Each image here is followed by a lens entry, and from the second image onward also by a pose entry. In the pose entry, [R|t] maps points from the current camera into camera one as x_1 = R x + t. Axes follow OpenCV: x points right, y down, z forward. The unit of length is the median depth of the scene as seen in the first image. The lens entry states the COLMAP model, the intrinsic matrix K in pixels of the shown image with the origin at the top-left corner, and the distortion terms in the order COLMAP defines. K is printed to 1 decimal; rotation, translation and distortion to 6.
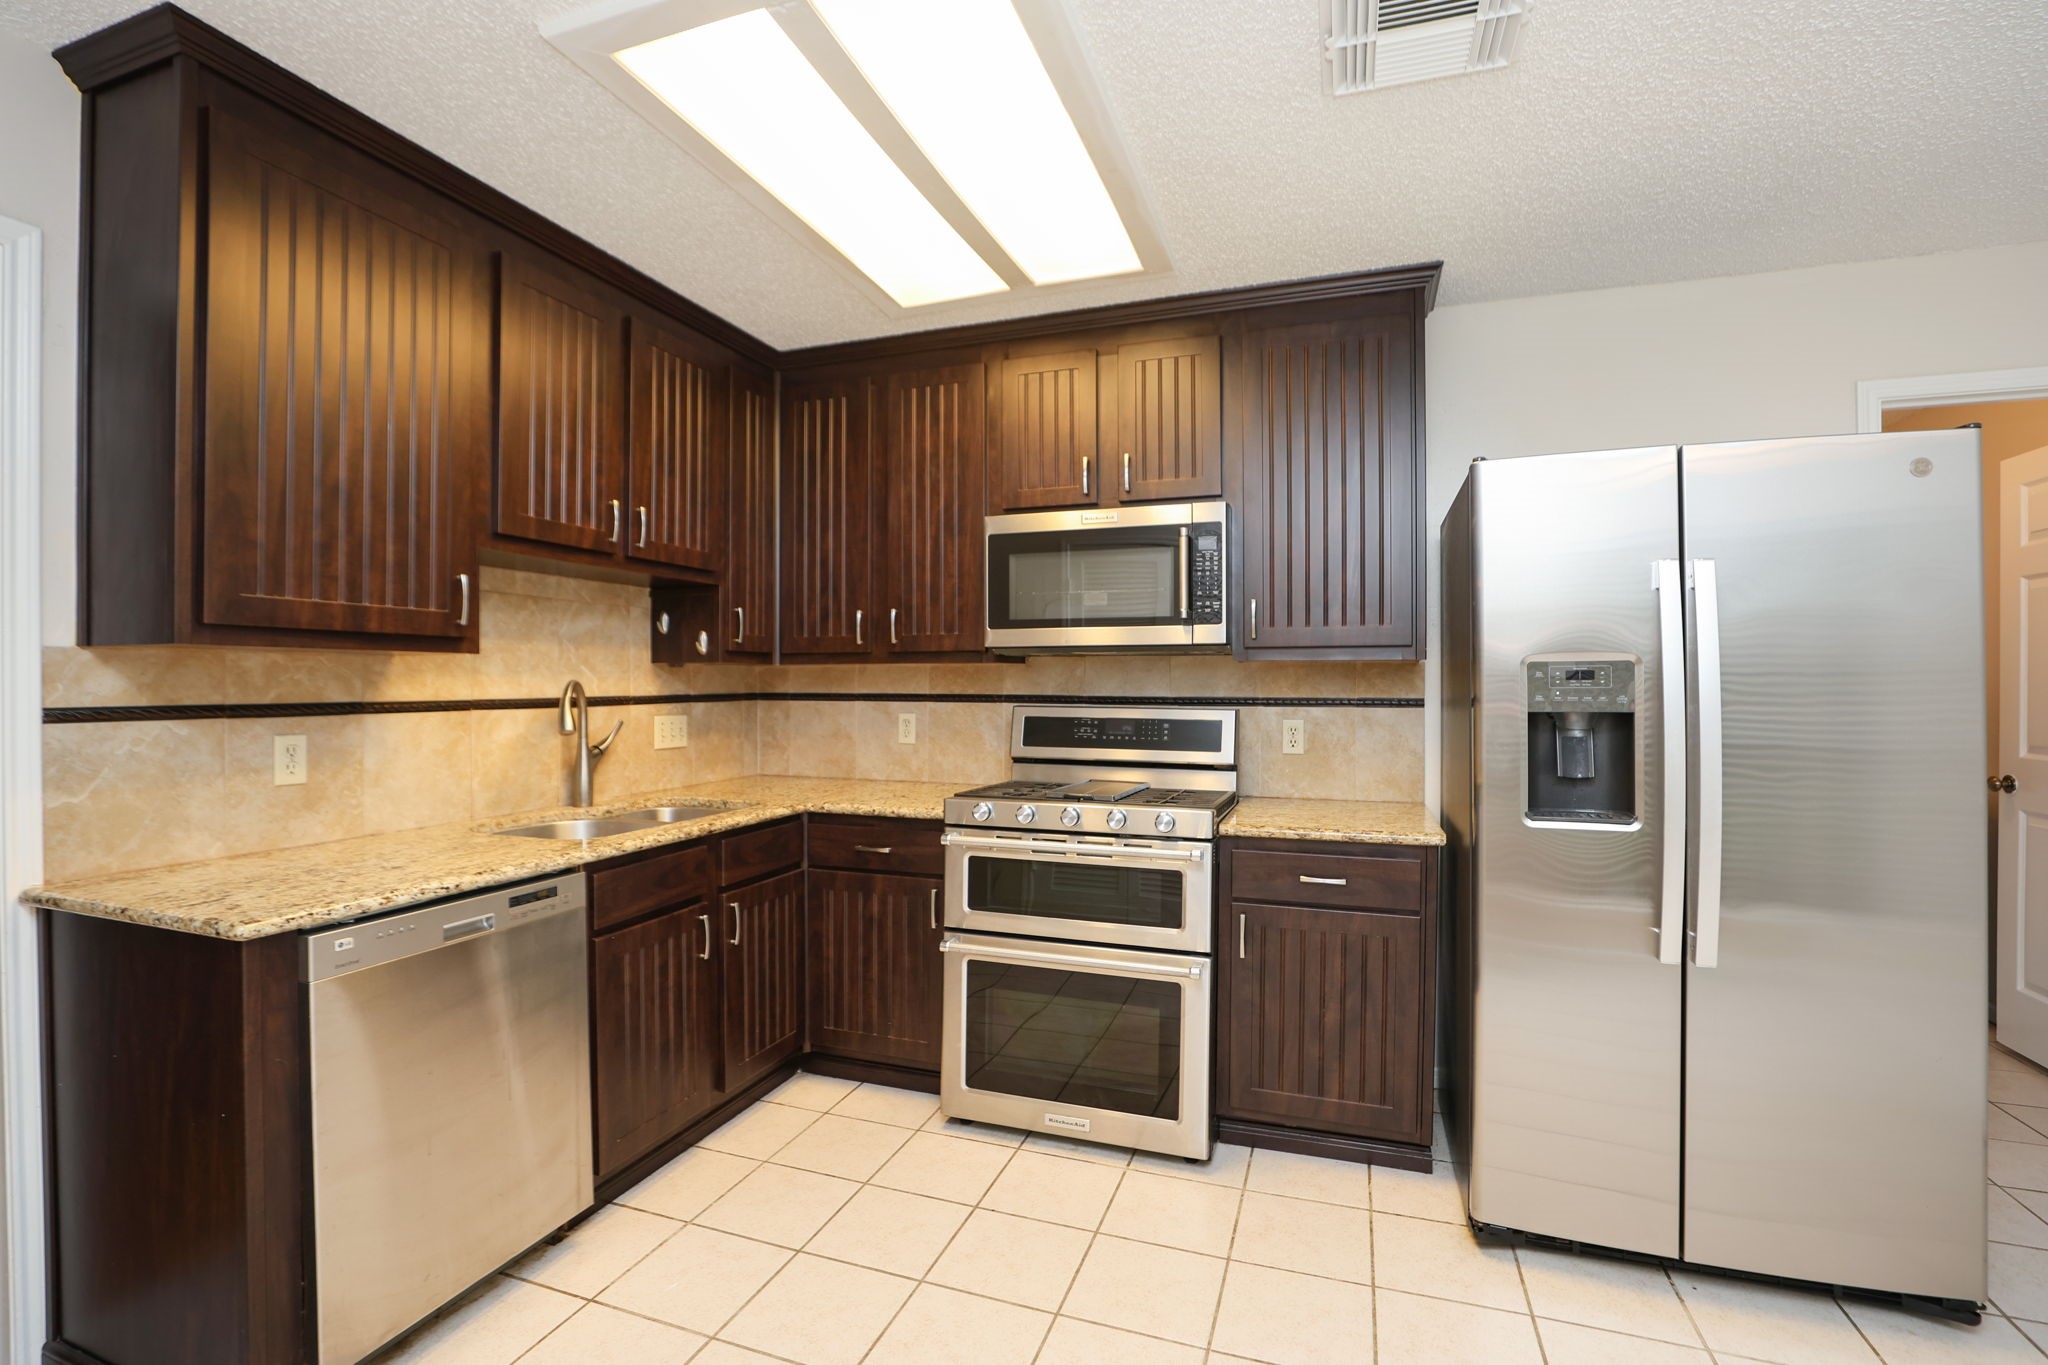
lens RADIAL K [[941.7, 0, 1015.4], [0, 941.7, 684.1], [0, 0, 1]] dist [-0.004379, 0.000476]
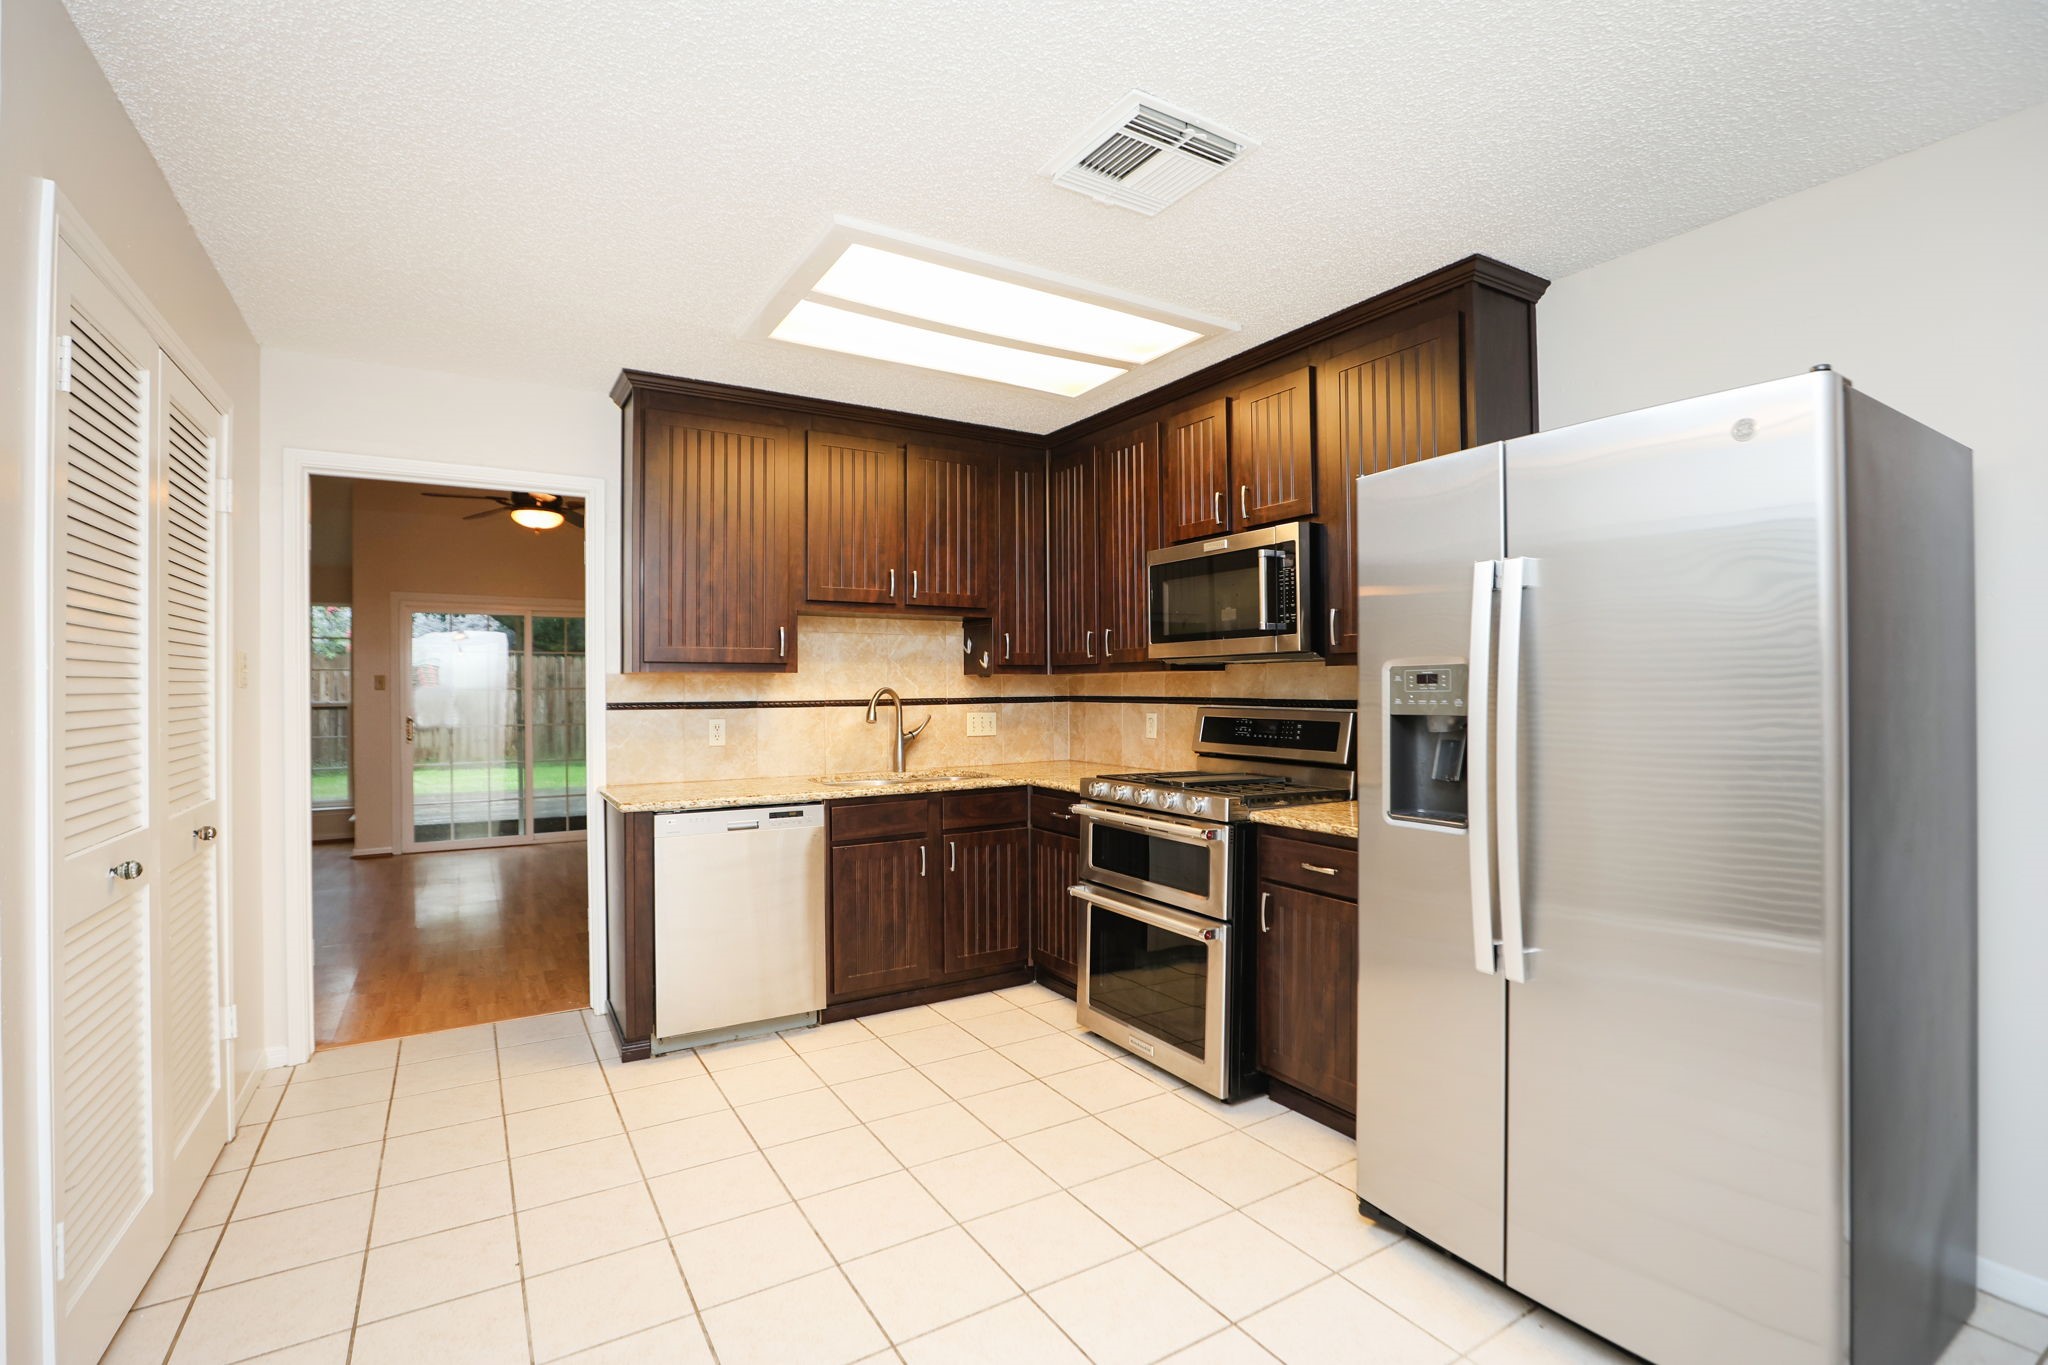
lens RADIAL K [[941.7, 0, 1032.7], [0, 941.7, 683.0], [0, 0, 1]] dist [-0.004379, 0.000476]
pose [[0.786018, -0.008219, -0.618149, 0.680515], [0.005282, 0.999964, -0.006581, -0.000418], [0.618181, 0.001908, 0.786033, -0.053766]]
